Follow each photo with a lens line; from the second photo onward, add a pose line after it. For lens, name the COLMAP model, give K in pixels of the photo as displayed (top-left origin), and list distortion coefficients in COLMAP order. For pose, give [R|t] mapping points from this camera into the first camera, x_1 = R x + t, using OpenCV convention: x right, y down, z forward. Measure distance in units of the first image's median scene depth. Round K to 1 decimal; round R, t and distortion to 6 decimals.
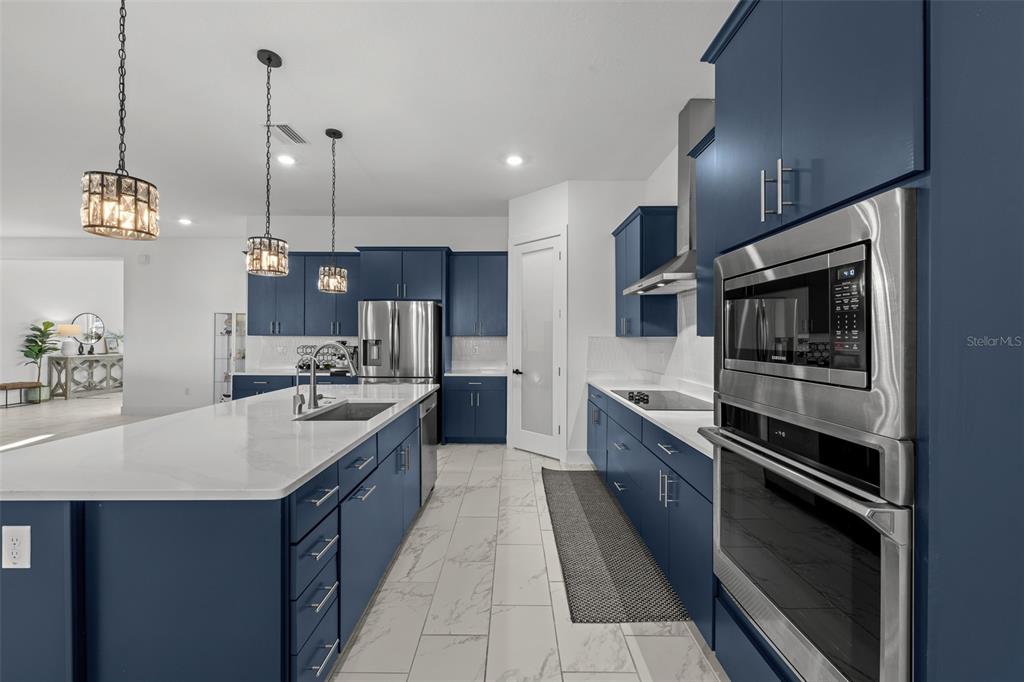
lens RADIAL K [[406.7, 0, 512.2], [0, 406.7, 338.6], [0, 0, 1]] dist [0.002134, -0.000160]
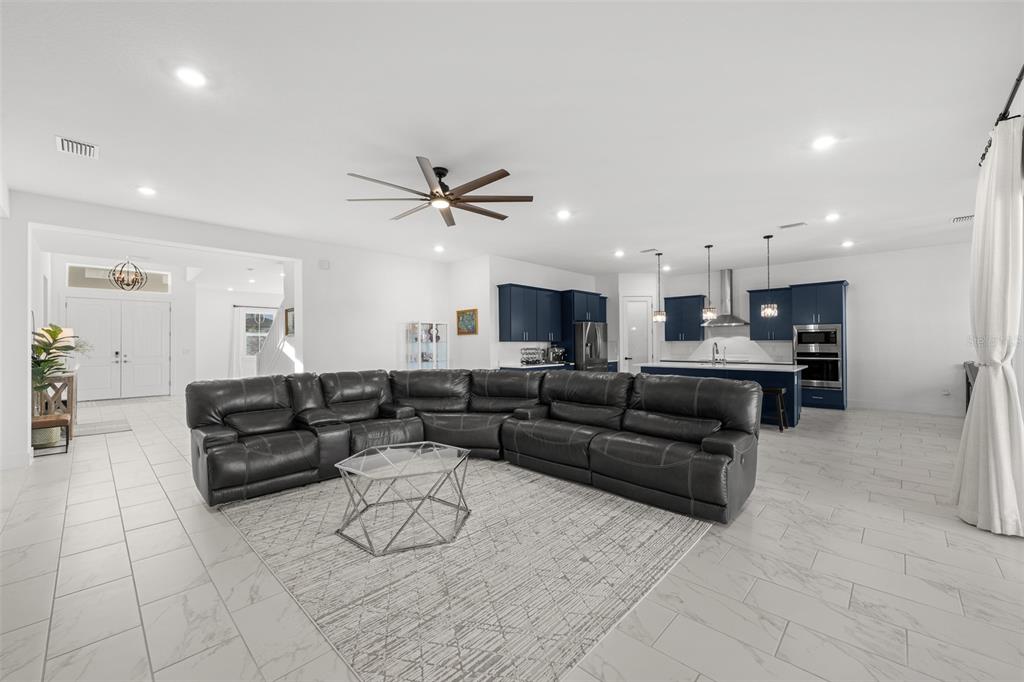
lens RADIAL K [[406.7, 0, 507.2], [0, 406.7, 339.7], [0, 0, 1]] dist [0.002134, -0.000160]
pose [[0.693595, -0.003366, 0.720357, -1.634666], [0.011639, 0.999911, -0.006534, -0.005354], [-0.720271, 0.012916, 0.693573, 0.005570]]
